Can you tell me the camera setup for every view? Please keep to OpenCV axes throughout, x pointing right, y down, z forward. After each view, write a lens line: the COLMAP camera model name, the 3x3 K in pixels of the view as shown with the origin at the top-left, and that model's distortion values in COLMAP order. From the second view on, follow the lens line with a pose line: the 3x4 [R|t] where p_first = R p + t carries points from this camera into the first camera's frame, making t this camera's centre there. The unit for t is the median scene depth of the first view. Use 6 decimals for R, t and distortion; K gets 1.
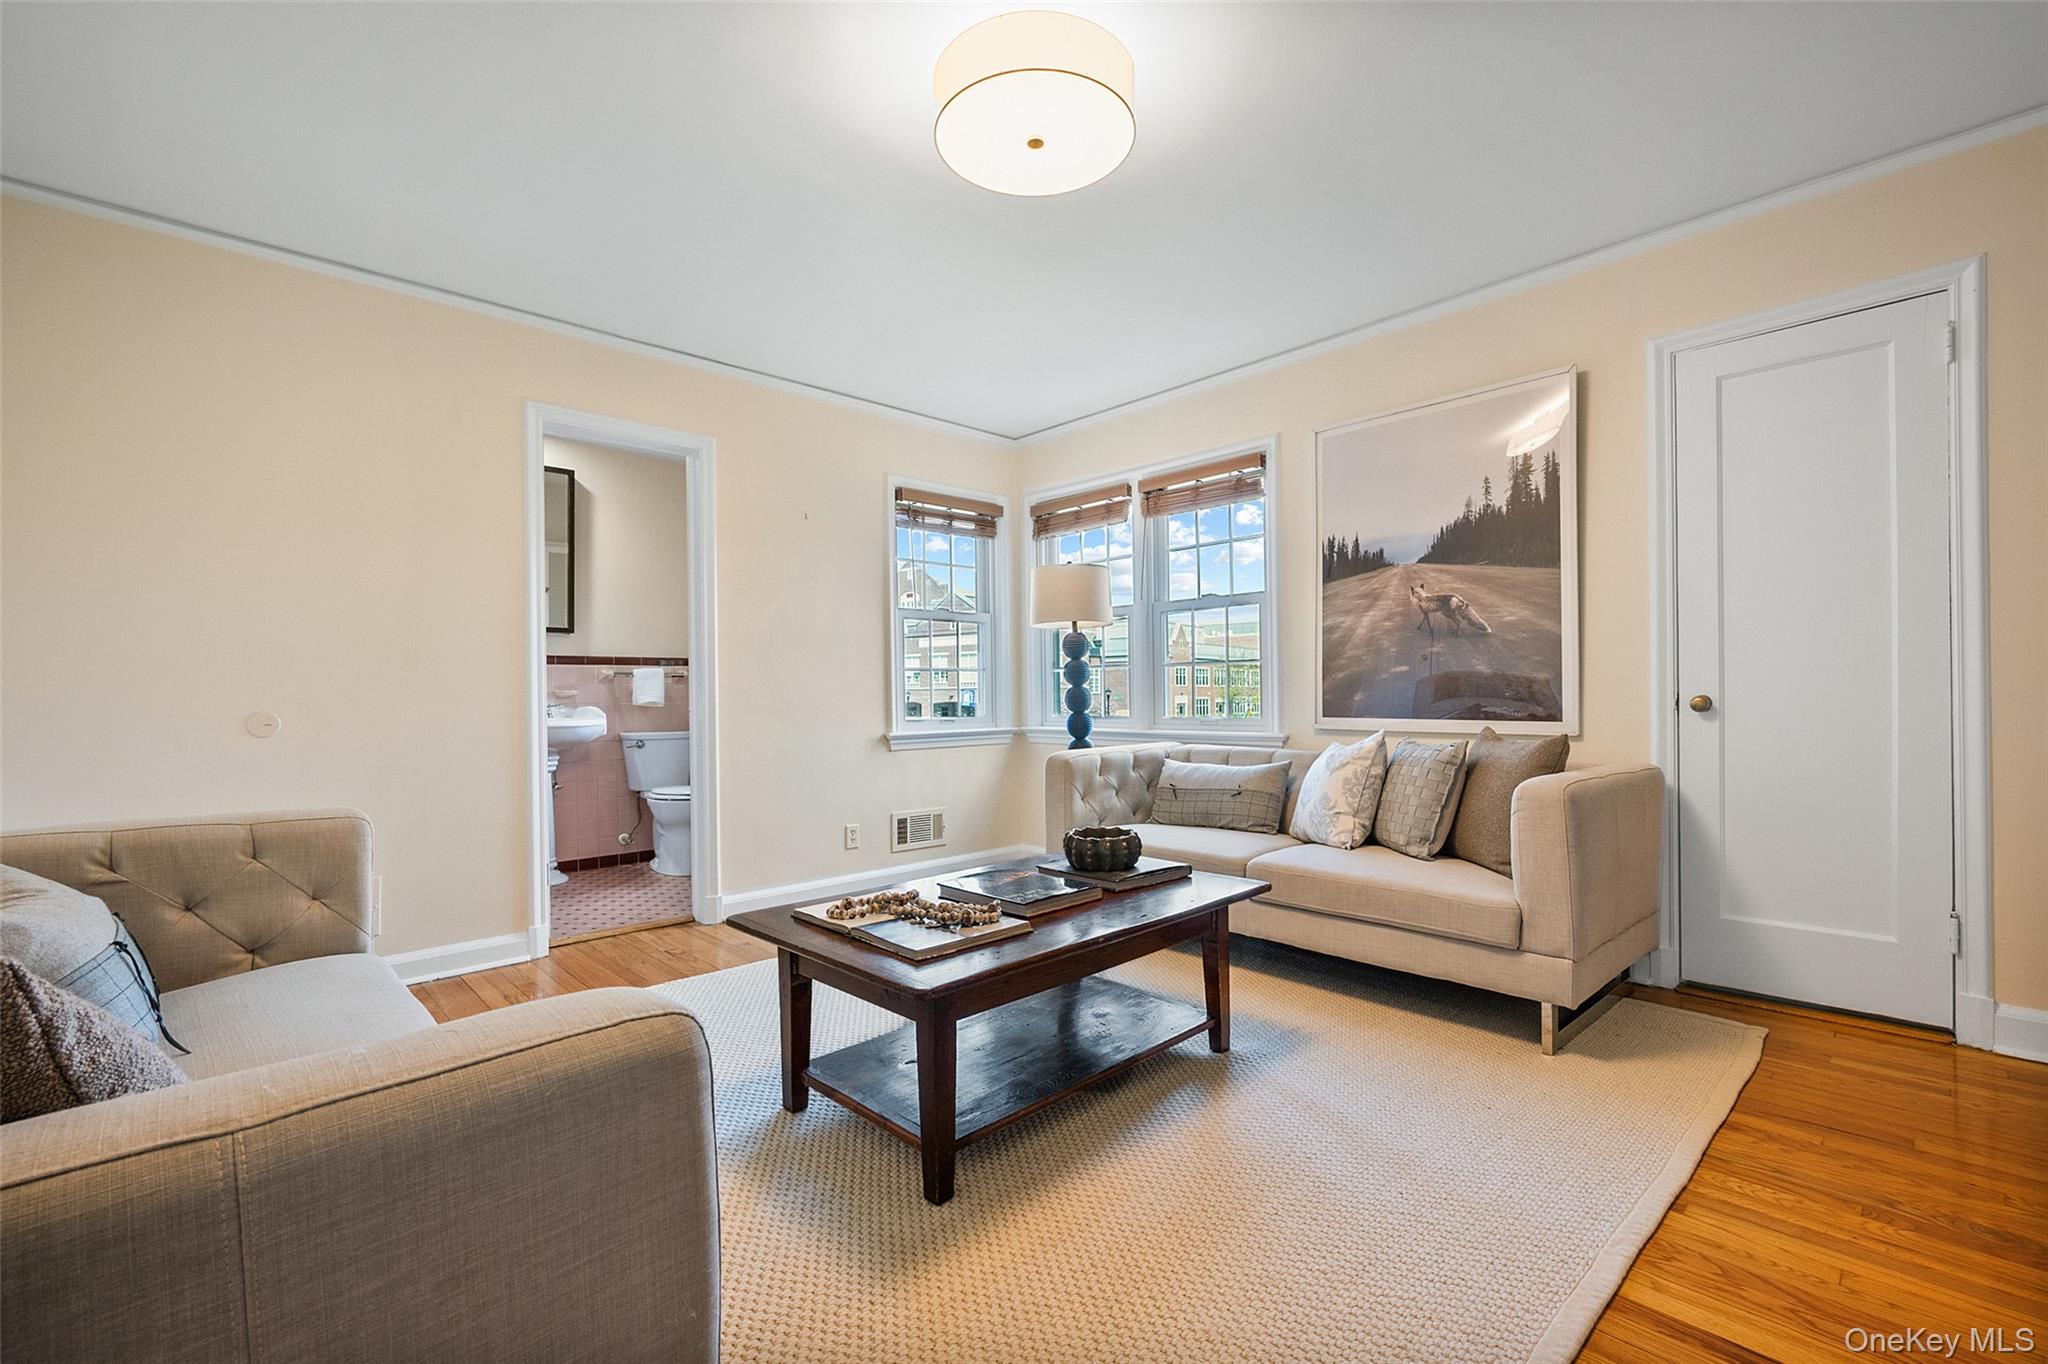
lens RADIAL K [[904.7, 0, 1024.0], [0, 904.7, 682.0], [0, 0, 1]] dist [0.001062, 0.000052]
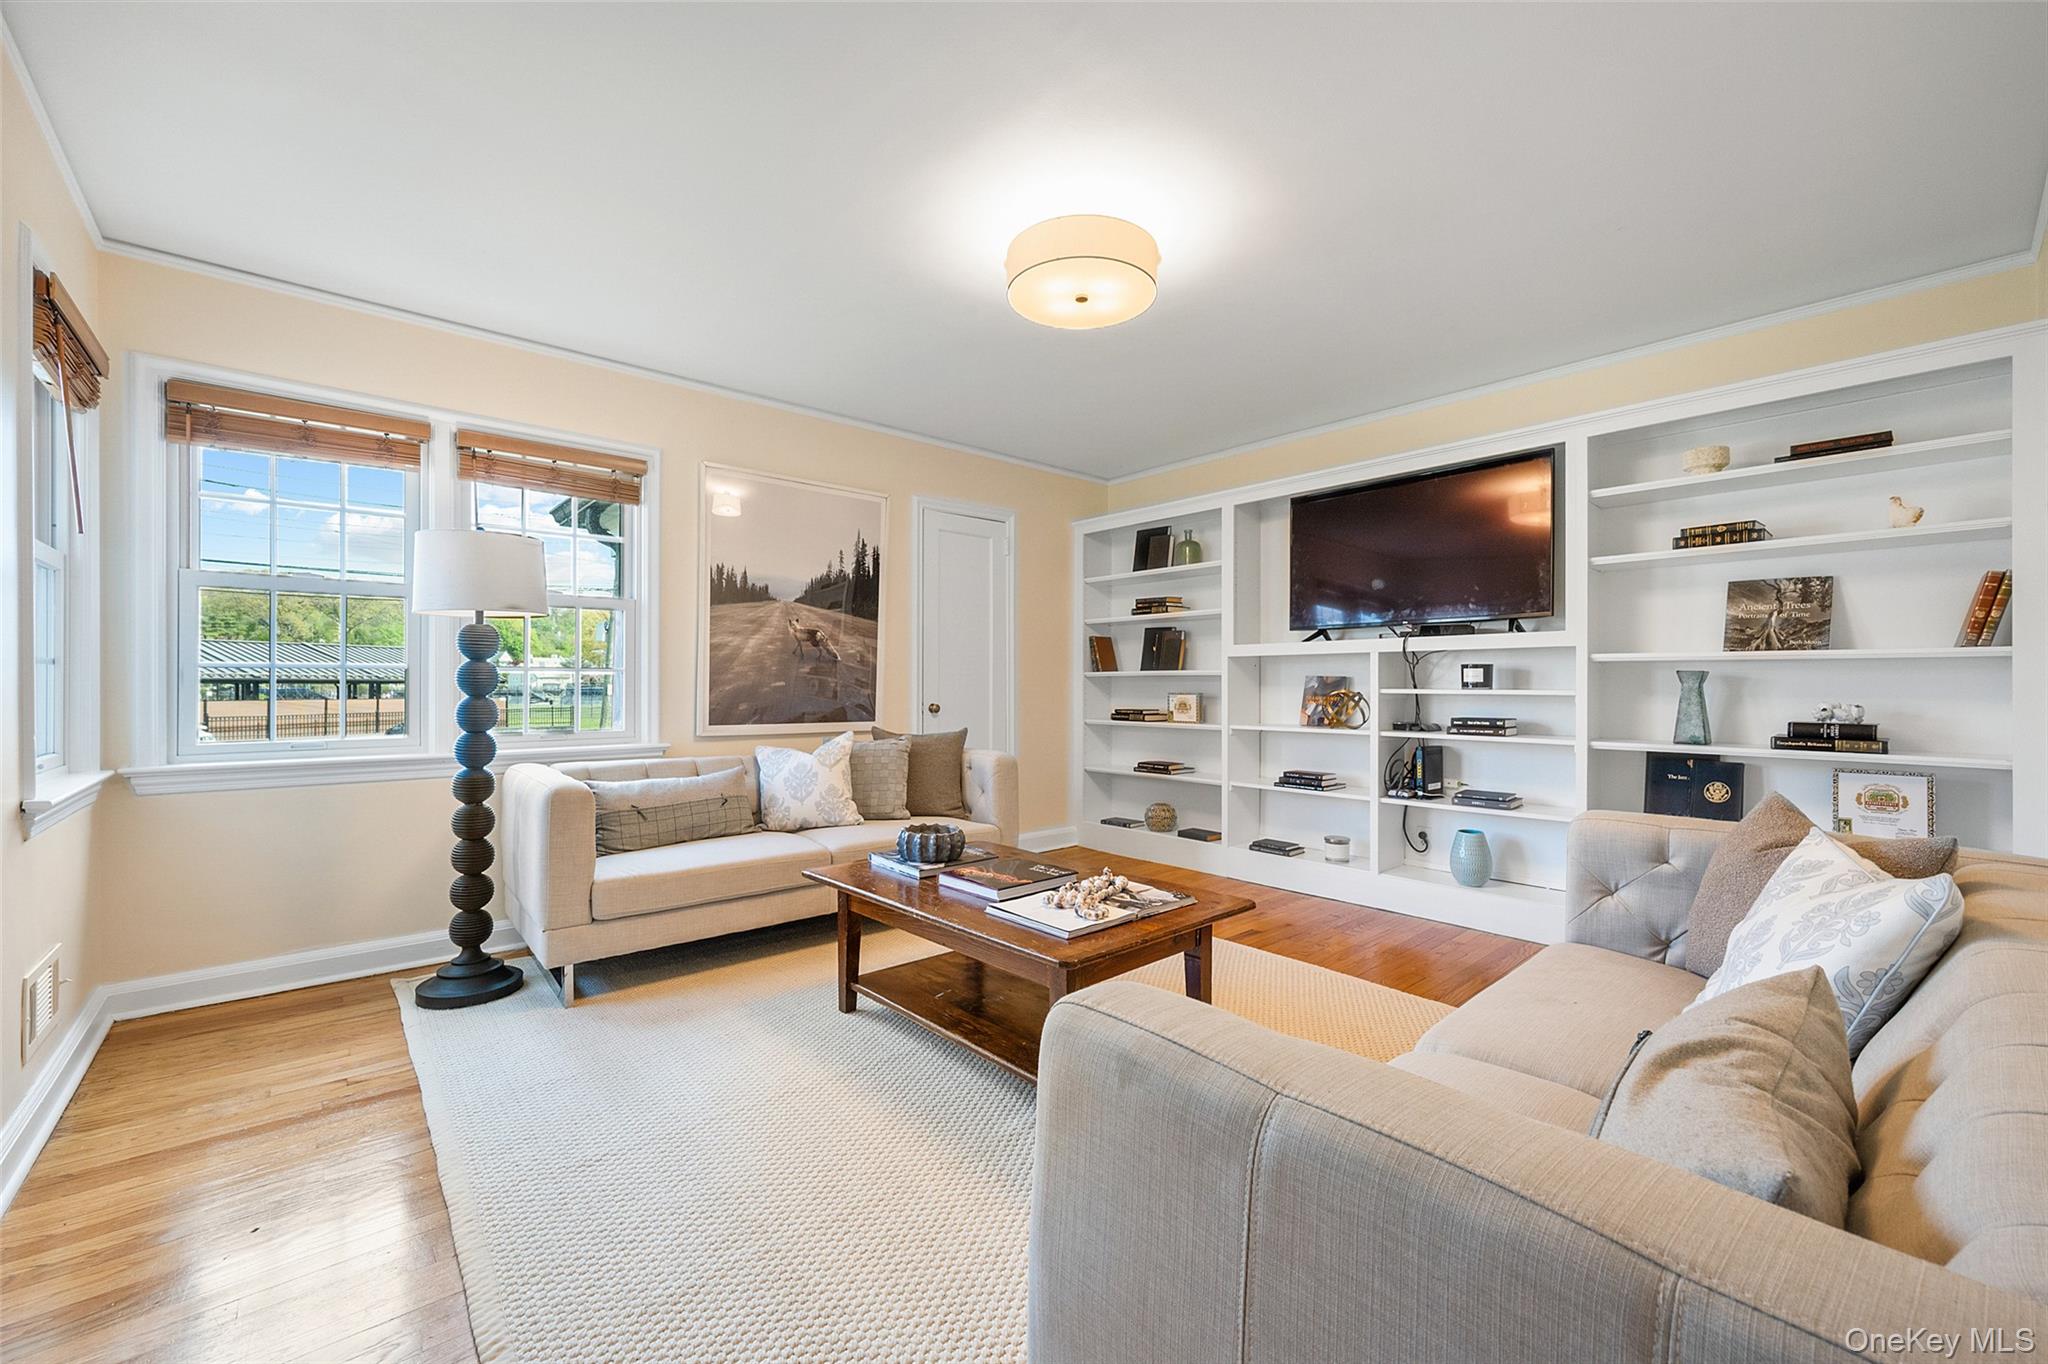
lens RADIAL K [[813.4, 0, 1019.1], [0, 813.4, 686.7], [0, 0, 1]] dist [-0.001142, 0.000037]
pose [[0.016949, 0.007576, 0.999828, -0.692649], [-0.017070, 0.999828, -0.007287, -0.007826], [-0.999711, -0.016944, 0.017075, 0.638336]]
